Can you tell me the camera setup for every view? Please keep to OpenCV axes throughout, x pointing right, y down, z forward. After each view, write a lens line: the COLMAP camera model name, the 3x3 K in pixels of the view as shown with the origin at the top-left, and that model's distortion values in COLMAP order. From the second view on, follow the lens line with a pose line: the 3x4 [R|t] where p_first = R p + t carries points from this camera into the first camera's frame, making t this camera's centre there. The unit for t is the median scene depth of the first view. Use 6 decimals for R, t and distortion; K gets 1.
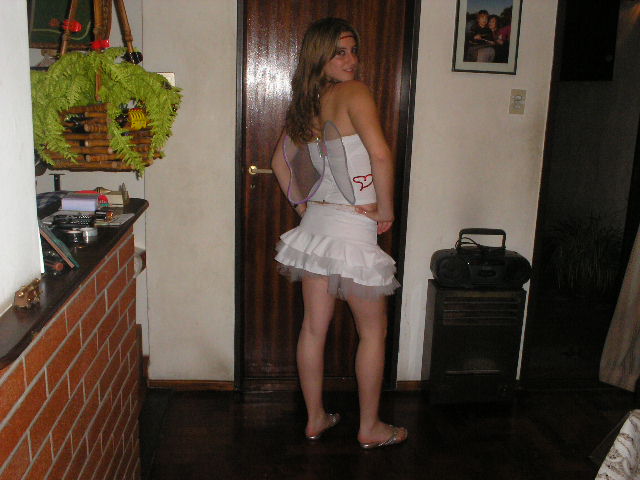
lens RADIAL K [[686.7, 0, 326.8], [0, 686.7, 241.0], [0, 0, 1]] dist [-0.036765, 0.000000]
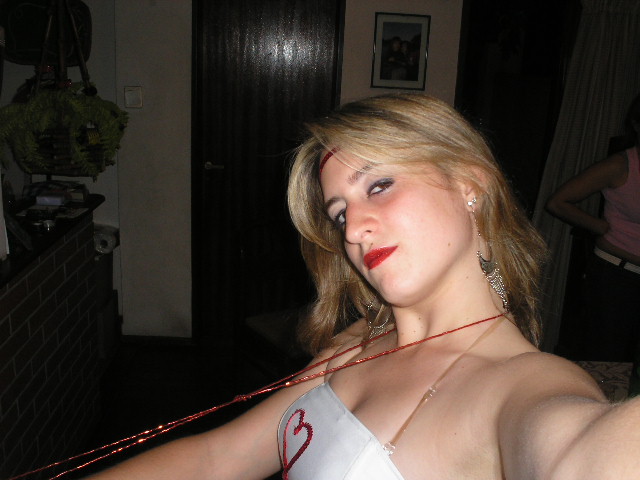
lens RADIAL K [[686.7, 0, 318.6], [0, 686.7, 227.8], [0, 0, 1]] dist [-0.036765, 0.000000]
pose [[0.998807, 0.021306, -0.043942, 0.149716], [-0.020286, 0.999517, 0.023545, -0.026755], [0.044422, -0.022625, 0.998757, -0.216287]]
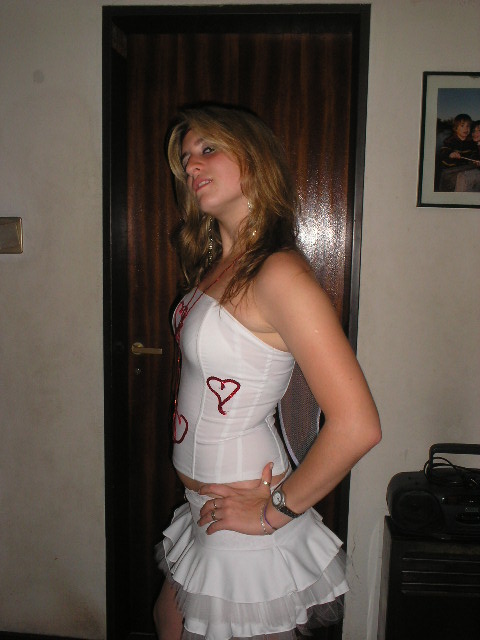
lens RADIAL K [[686.7, 0, 240.0], [0, 686.7, 325.1], [0, 0, 1]] dist [-0.036765, 0.000000]
pose [[0.981540, 0.007819, -0.191097, 0.142042], [-0.025392, 0.995646, -0.089686, -0.068582], [0.189564, 0.092882, 0.977465, 0.325308]]
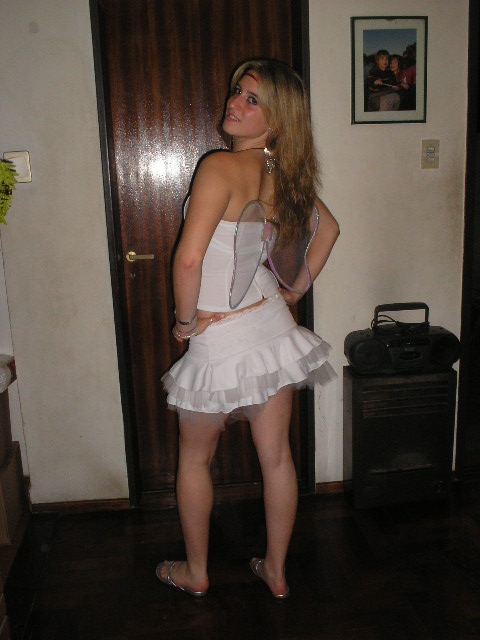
lens RADIAL K [[686.7, 0, 229.6], [0, 686.7, 313.0], [0, 0, 1]] dist [-0.036765, 0.000000]
pose [[0.996986, -0.077224, -0.007406, 0.017976], [0.077245, 0.997009, 0.002593, -0.025496], [0.007184, -0.003157, 0.999969, 0.138659]]
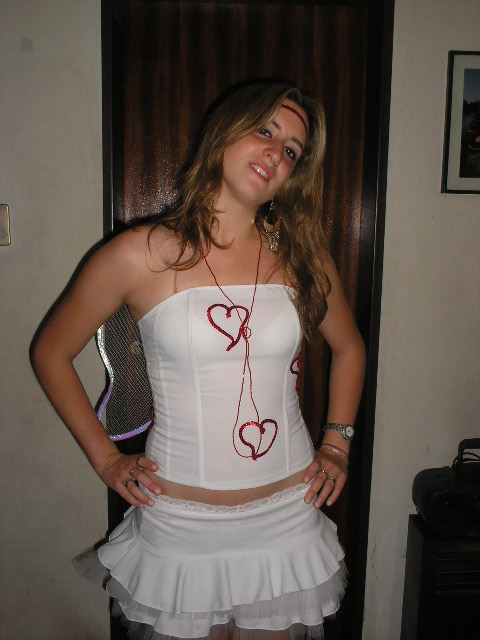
lens RADIAL K [[686.7, 0, 240.0], [0, 686.7, 320.1], [0, 0, 1]] dist [-0.036765, 0.000000]
pose [[0.997904, -0.011822, -0.063616, 0.034385], [0.007654, 0.997832, -0.065366, -0.089293], [0.064251, 0.064742, 0.995831, 0.360530]]
